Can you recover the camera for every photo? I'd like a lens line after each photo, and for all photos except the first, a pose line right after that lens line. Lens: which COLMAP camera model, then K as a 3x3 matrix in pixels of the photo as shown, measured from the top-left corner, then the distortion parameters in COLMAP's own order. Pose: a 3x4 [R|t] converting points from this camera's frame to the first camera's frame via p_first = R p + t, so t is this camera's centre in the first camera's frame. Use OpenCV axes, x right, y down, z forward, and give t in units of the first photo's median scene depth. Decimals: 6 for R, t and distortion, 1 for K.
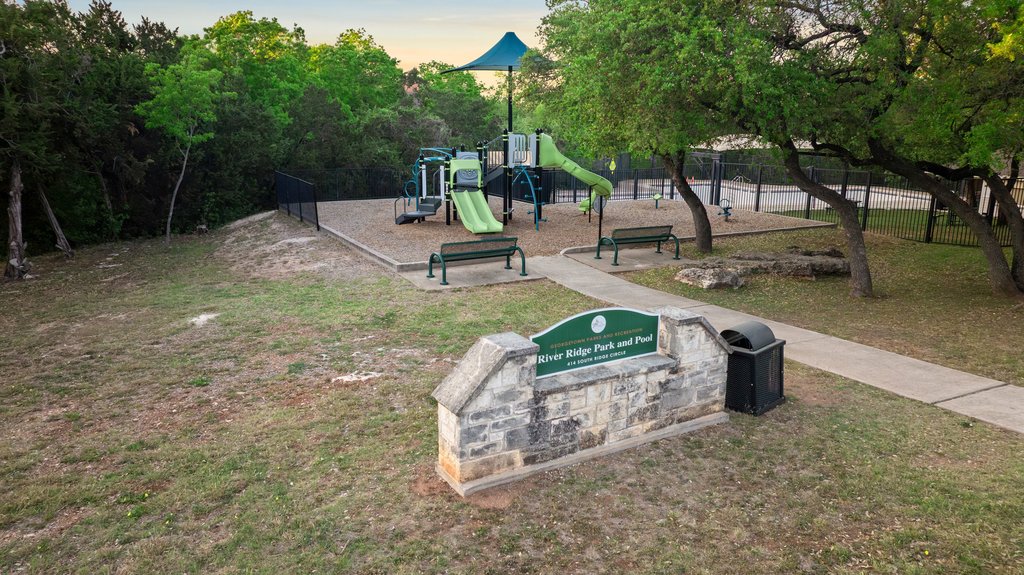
lens RADIAL K [[715.9, 0, 512.0], [0, 715.9, 287.5], [0, 0, 1]] dist [-0.002881, -0.000907]
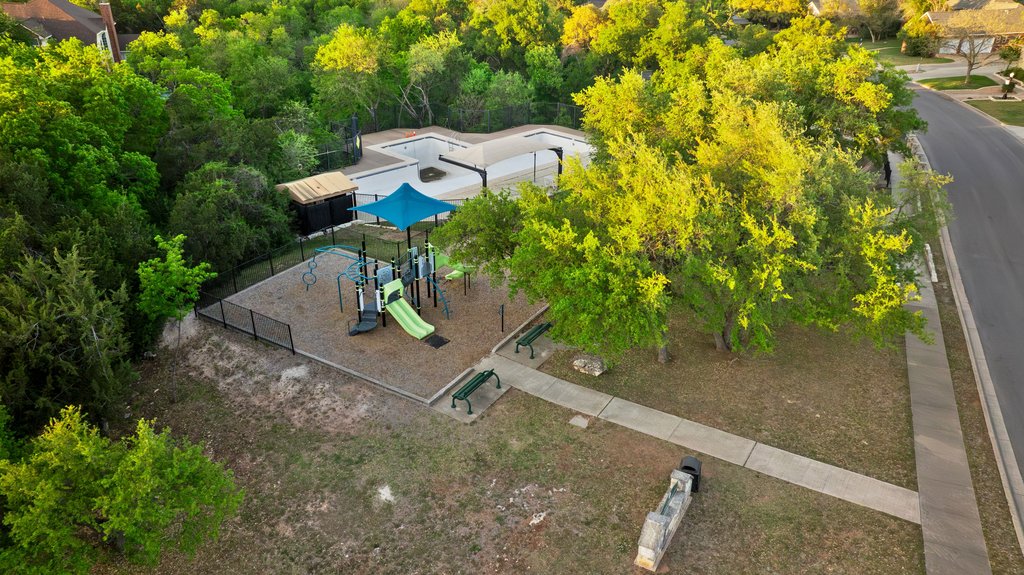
lens RADIAL K [[715.9, 0, 512.0], [0, 715.9, 287.5], [0, 0, 1]] dist [-0.002881, -0.000907]
pose [[0.873427, -0.226553, 0.431044, -0.497063], [0.124836, 0.959774, 0.251493, -0.521960], [-0.470681, -0.165851, 0.866575, -0.356864]]
